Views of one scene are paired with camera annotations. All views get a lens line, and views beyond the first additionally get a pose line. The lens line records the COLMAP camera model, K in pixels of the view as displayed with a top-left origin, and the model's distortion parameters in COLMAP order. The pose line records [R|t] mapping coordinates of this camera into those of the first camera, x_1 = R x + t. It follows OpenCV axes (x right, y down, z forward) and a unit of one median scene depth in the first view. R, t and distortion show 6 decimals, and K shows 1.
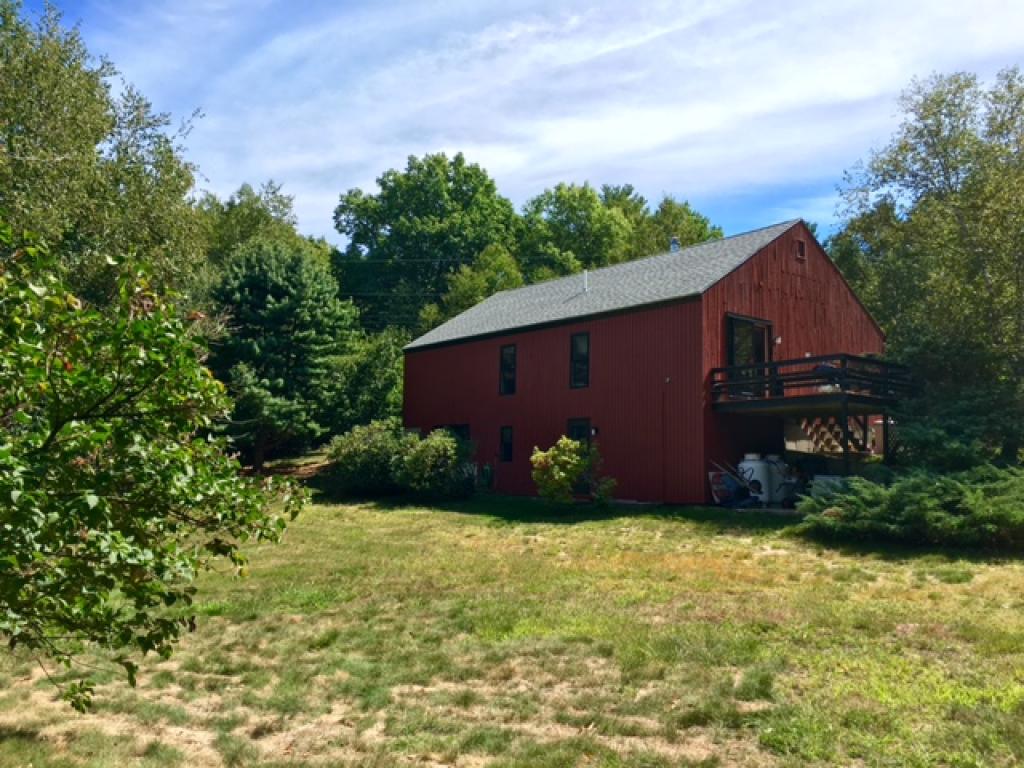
lens RADIAL K [[808.8, 0, 512.0], [0, 808.8, 384.0], [0, 0, 1]] dist [-0.008219, -0.003439]
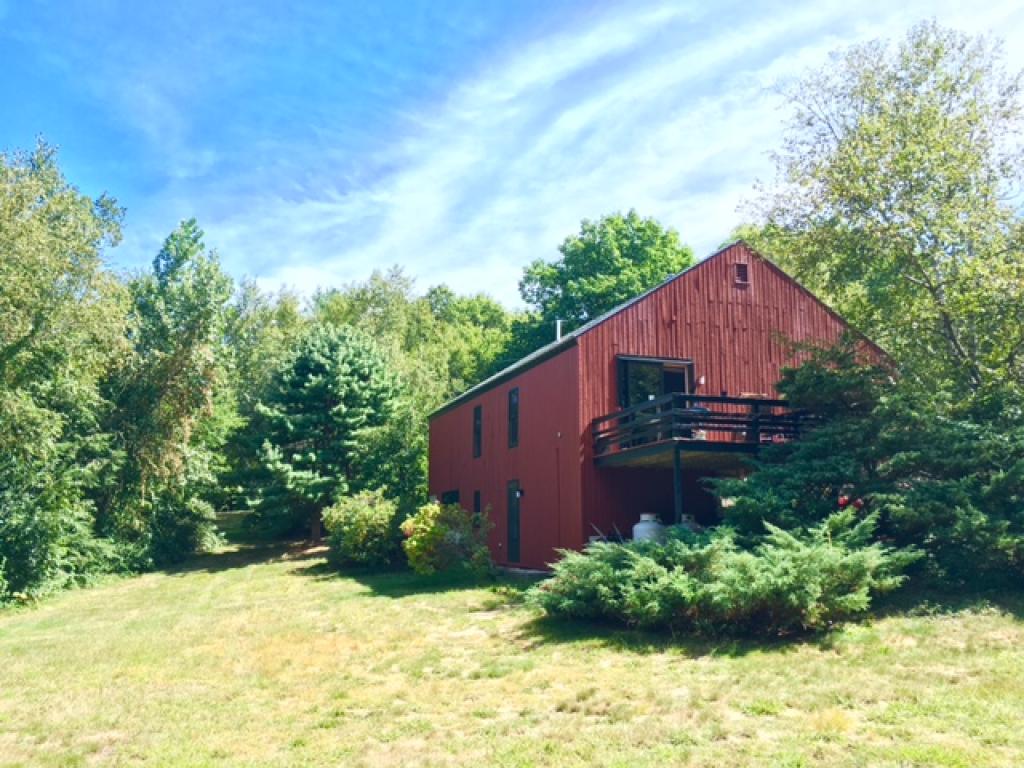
lens RADIAL K [[864.4, 0, 512.0], [0, 864.4, 384.0], [0, 0, 1]] dist [0.007145, -0.002975]
pose [[0.923280, -0.077640, -0.376200, 0.179415], [0.046107, 0.994679, -0.092125, 0.009032], [0.381351, 0.067712, 0.921947, 0.026479]]
